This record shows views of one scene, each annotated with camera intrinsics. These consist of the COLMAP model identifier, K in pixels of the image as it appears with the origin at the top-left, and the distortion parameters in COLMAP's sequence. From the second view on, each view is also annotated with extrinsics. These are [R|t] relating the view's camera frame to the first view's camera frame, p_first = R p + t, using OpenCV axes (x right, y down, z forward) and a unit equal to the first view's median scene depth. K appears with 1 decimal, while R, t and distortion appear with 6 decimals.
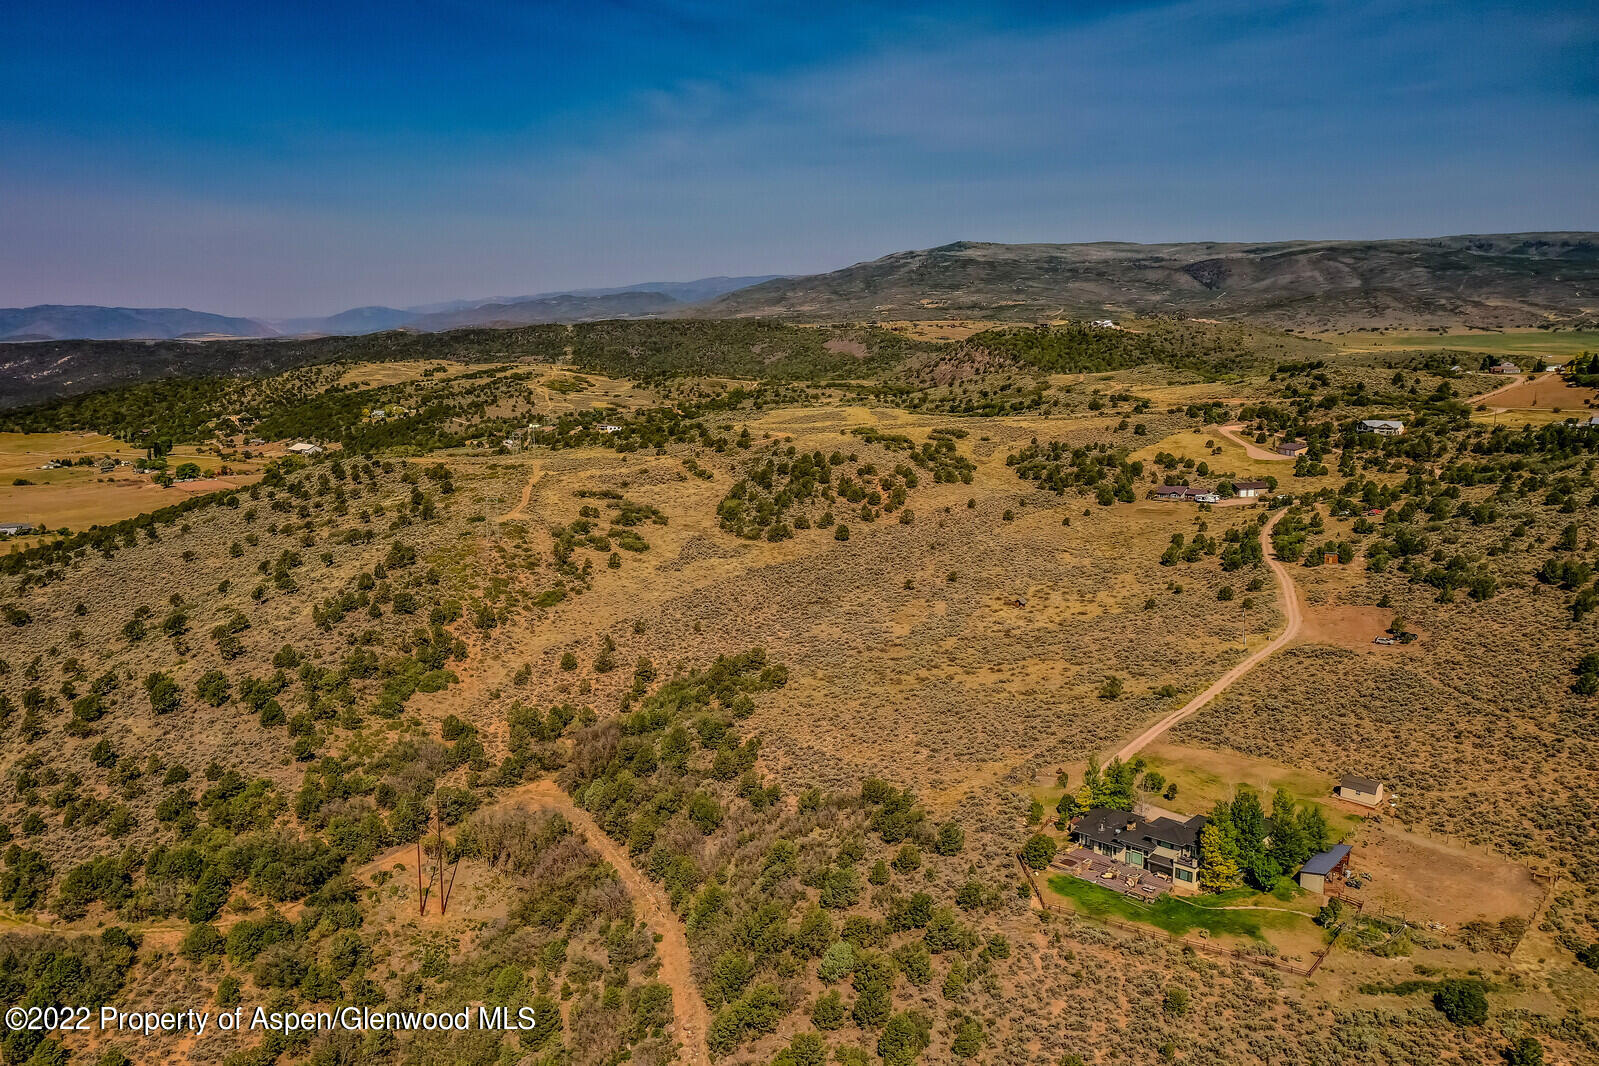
lens RADIAL K [[1245.7, 0, 795.2], [0, 1245.7, 535.1], [0, 0, 1]] dist [0.005269, -0.002747]
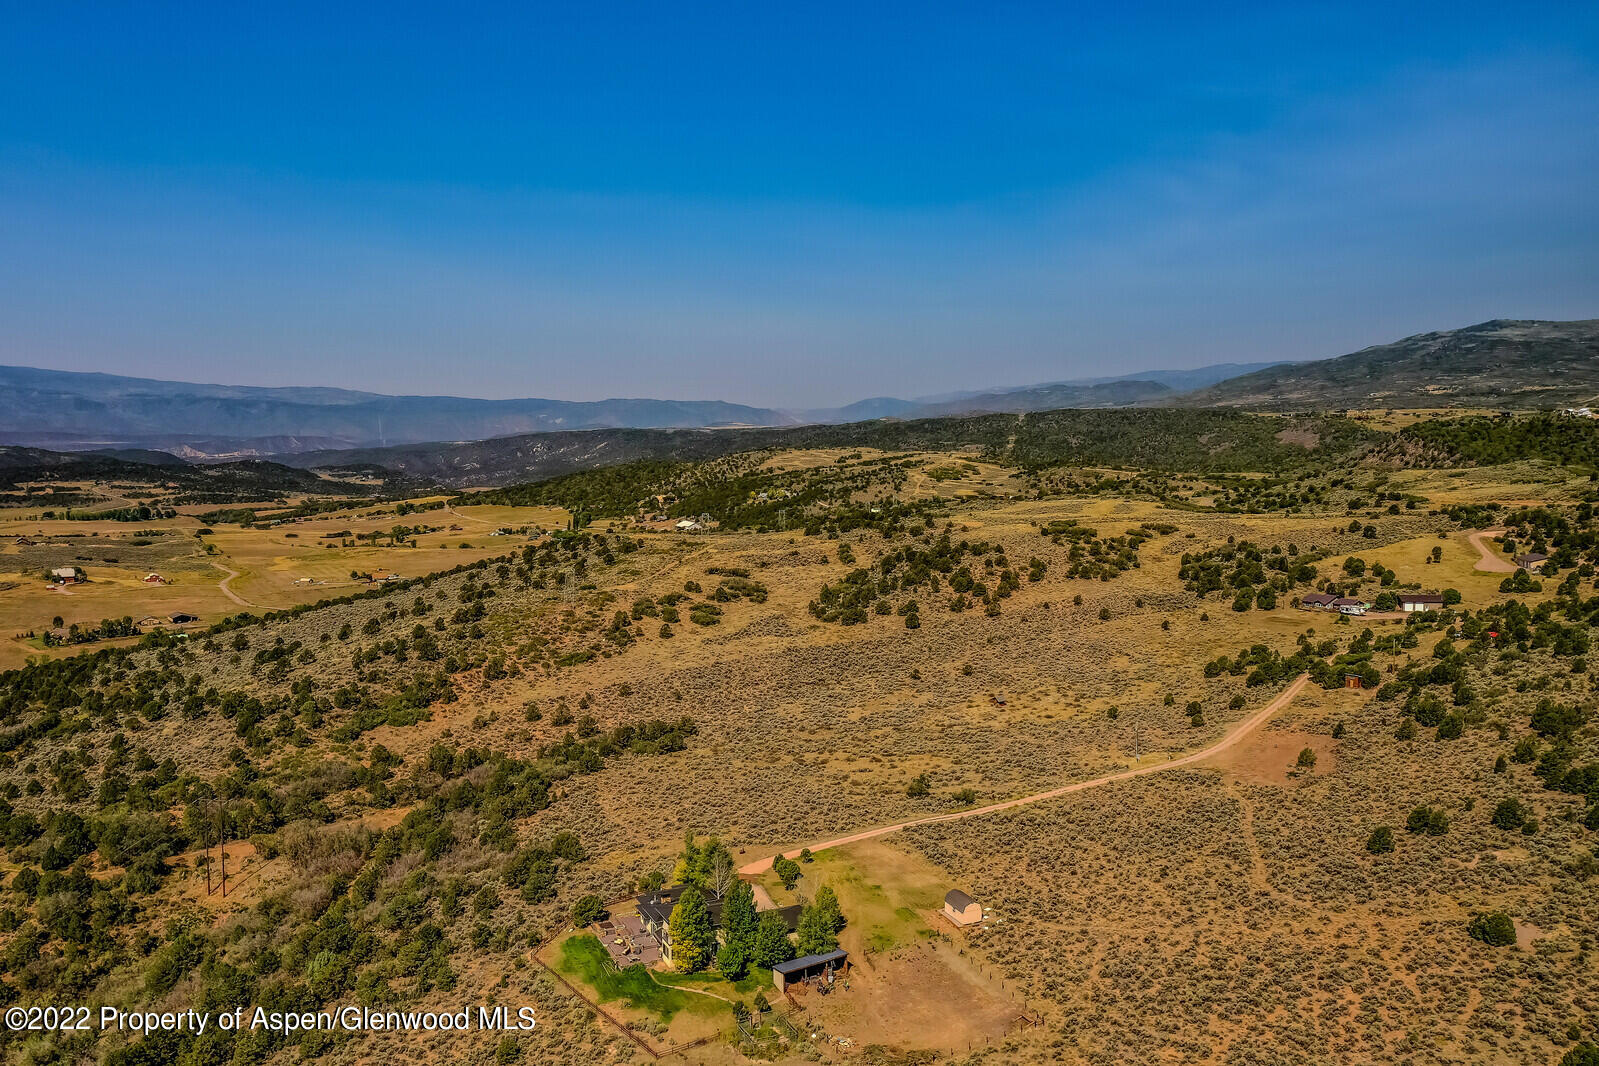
lens RADIAL K [[1245.7, 0, 794.6], [0, 1245.7, 536.3], [0, 0, 1]] dist [0.005269, -0.002747]
pose [[0.920029, 0.035962, -0.390197, 0.057326], [-0.062920, 0.996417, -0.056525, -0.001178], [0.386766, 0.076556, 0.918995, 0.005056]]
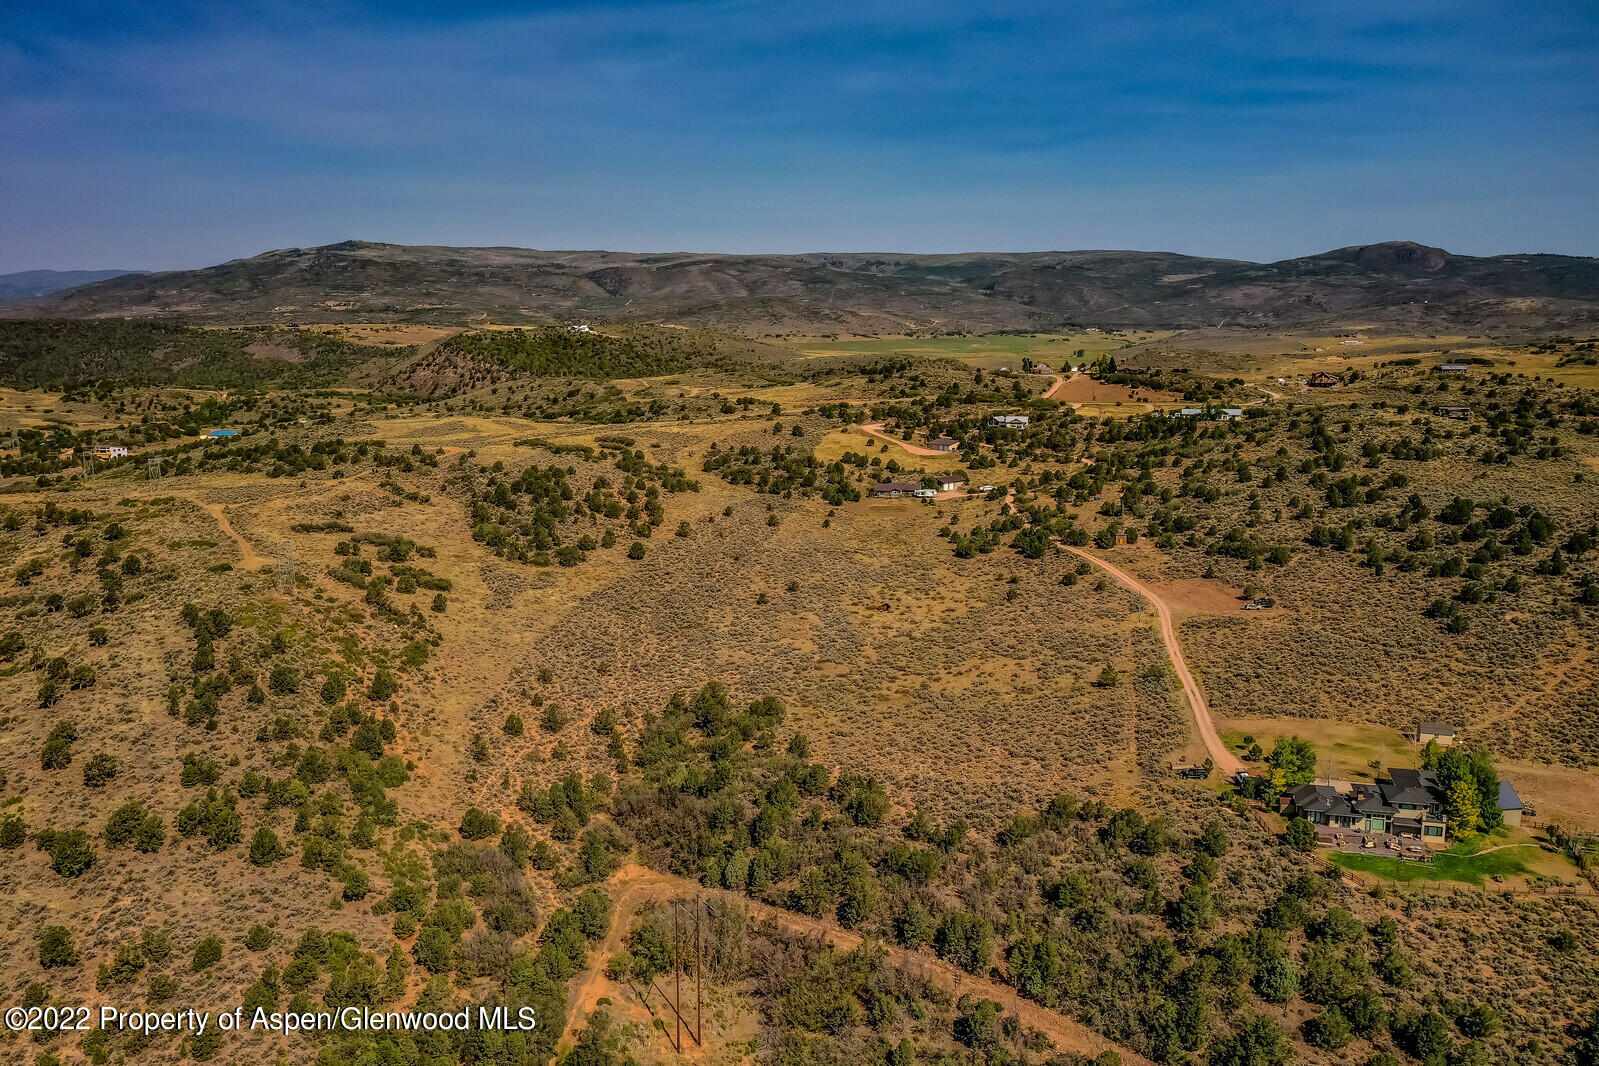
lens RADIAL K [[1245.7, 0, 795.1], [0, 1245.7, 532.4], [0, 0, 1]] dist [0.005269, -0.002747]
pose [[0.884708, -0.068271, 0.461119, -0.048243], [0.071004, 0.997410, 0.011442, -0.003003], [-0.460706, 0.022619, 0.887265, 0.019948]]
